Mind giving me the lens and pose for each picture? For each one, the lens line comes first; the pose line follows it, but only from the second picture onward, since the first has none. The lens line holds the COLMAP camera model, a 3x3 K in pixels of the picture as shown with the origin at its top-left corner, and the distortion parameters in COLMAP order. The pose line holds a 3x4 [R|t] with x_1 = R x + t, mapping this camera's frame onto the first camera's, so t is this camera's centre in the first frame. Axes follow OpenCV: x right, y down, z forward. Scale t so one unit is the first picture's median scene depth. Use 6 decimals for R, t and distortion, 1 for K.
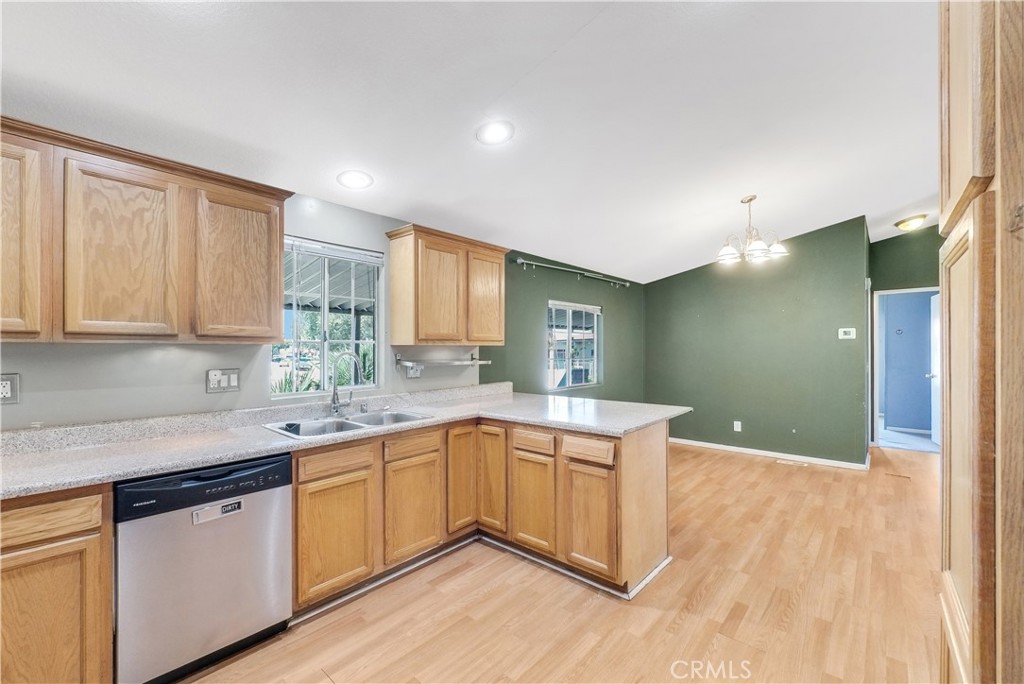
lens RADIAL K [[419.3, 0, 510.6], [0, 419.3, 348.9], [0, 0, 1]] dist [0.002816, -0.002895]
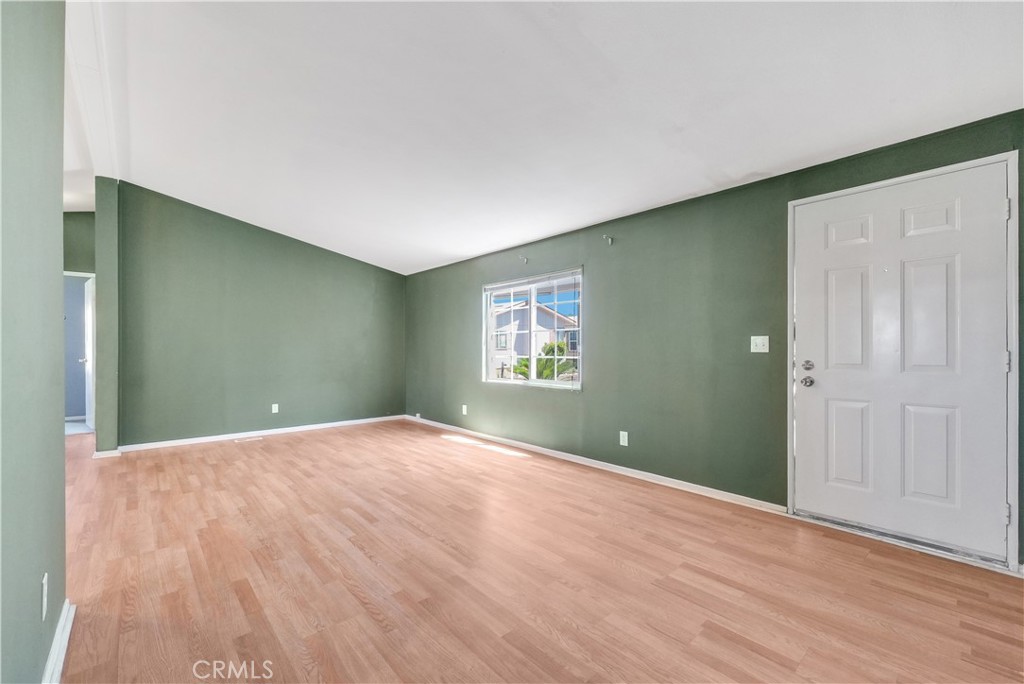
lens RADIAL K [[419.3, 0, 511.0], [0, 419.3, 358.6], [0, 0, 1]] dist [0.002816, -0.002895]
pose [[0.116426, -0.021930, 0.992957, 0.273036], [-0.000495, 0.999755, 0.022138, 0.088624], [-0.993199, -0.003068, 0.116387, -0.380011]]
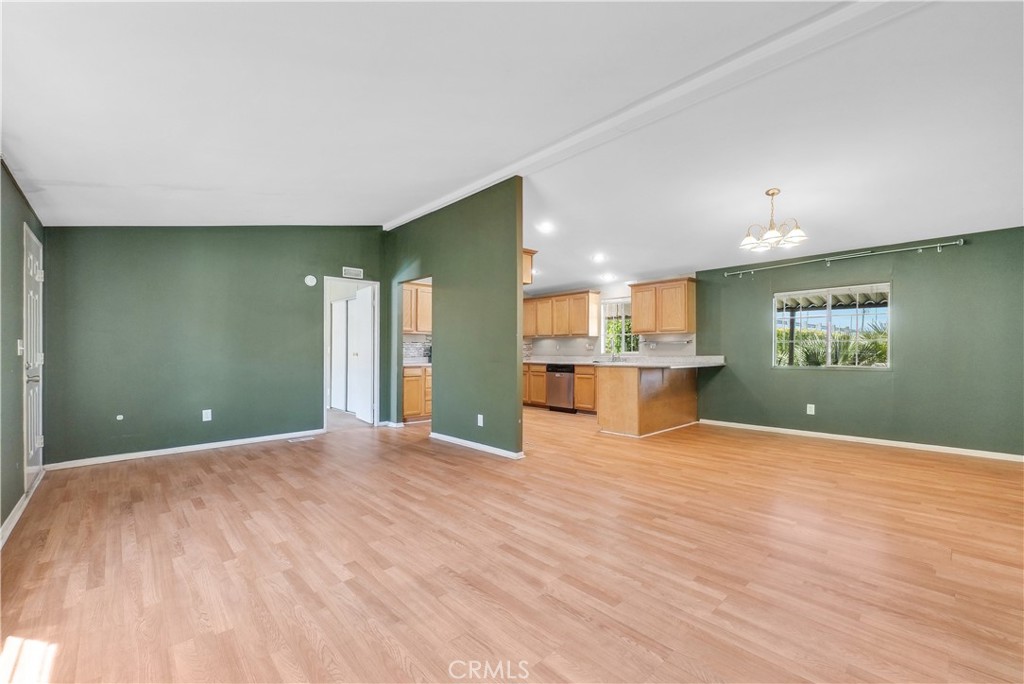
lens RADIAL K [[419.3, 0, 509.9], [0, 419.3, 364.8], [0, 0, 1]] dist [0.002816, -0.002895]
pose [[-0.089539, 0.037930, -0.995261, 2.728513], [0.003753, 0.999280, 0.037746, 0.085028], [0.995976, -0.000356, -0.089617, 0.645211]]
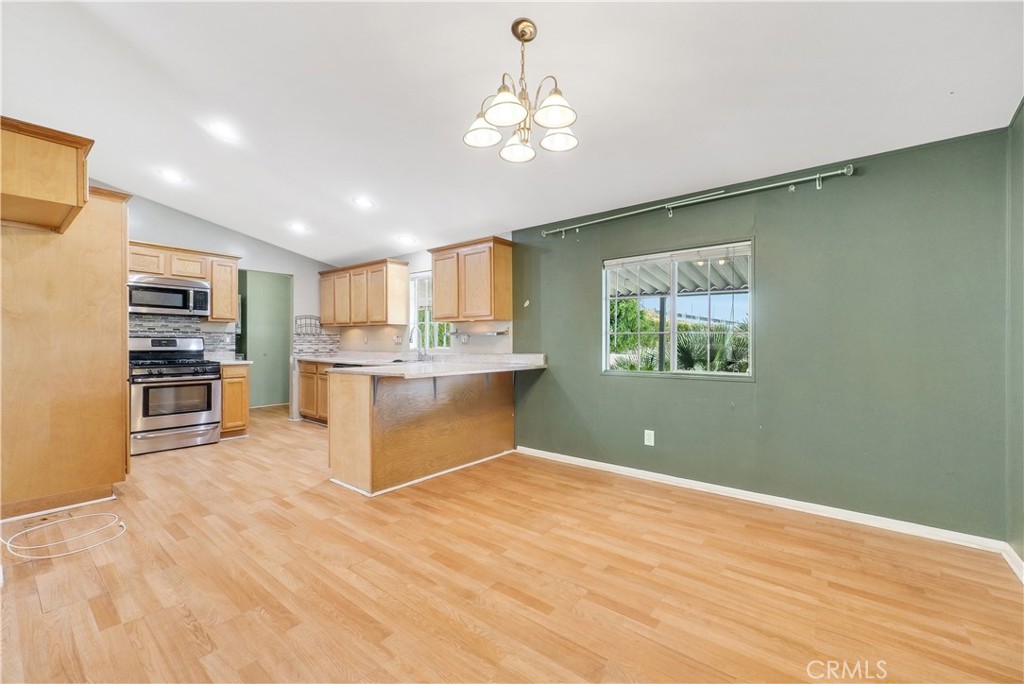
lens RADIAL K [[419.3, 0, 514.4], [0, 419.3, 344.8], [0, 0, 1]] dist [0.002816, -0.002895]
pose [[0.057672, 0.009611, -0.998289, 1.762006], [-0.001855, 0.999953, 0.009519, 0.078057], [0.998334, 0.001303, 0.057687, 1.503865]]
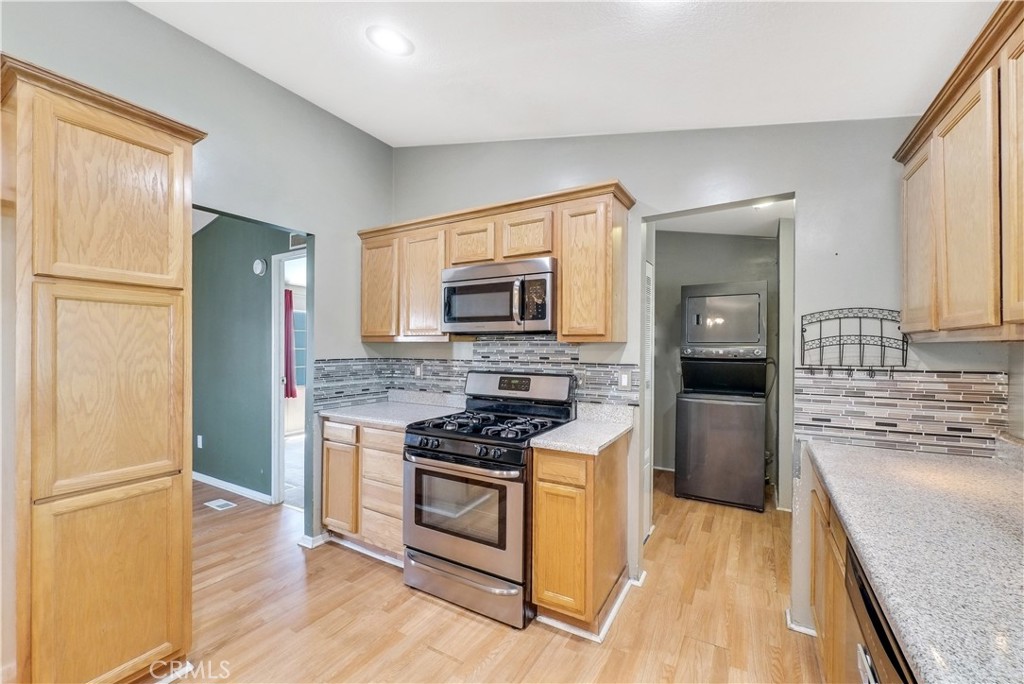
lens RADIAL K [[419.3, 0, 514.9], [0, 419.3, 346.8], [0, 0, 1]] dist [0.002816, -0.002895]
pose [[-0.981021, -0.001093, -0.193900, -0.141860], [0.000189, 0.999978, -0.006595, 0.000095], [0.193903, -0.006507, -0.980999, 1.035738]]
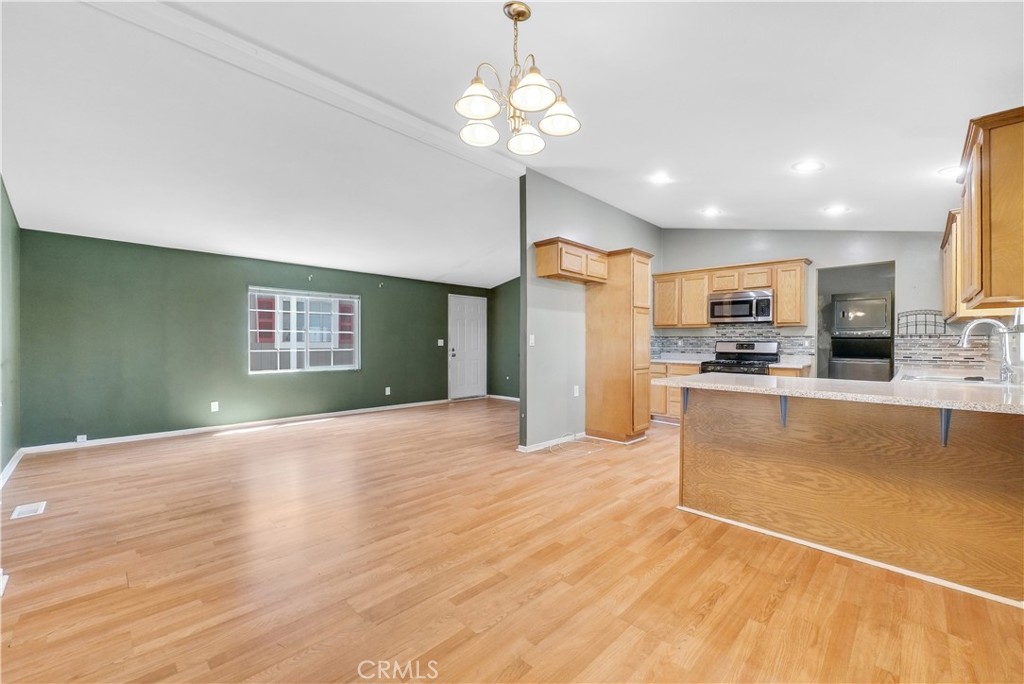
lens RADIAL K [[419.3, 0, 510.5], [0, 419.3, 341.4], [0, 0, 1]] dist [0.002816, -0.002895]
pose [[-0.998772, -0.002859, 0.049464, 0.865452], [-0.003186, 0.999974, -0.006517, 0.083752], [-0.049444, -0.006667, -0.998755, 2.397114]]
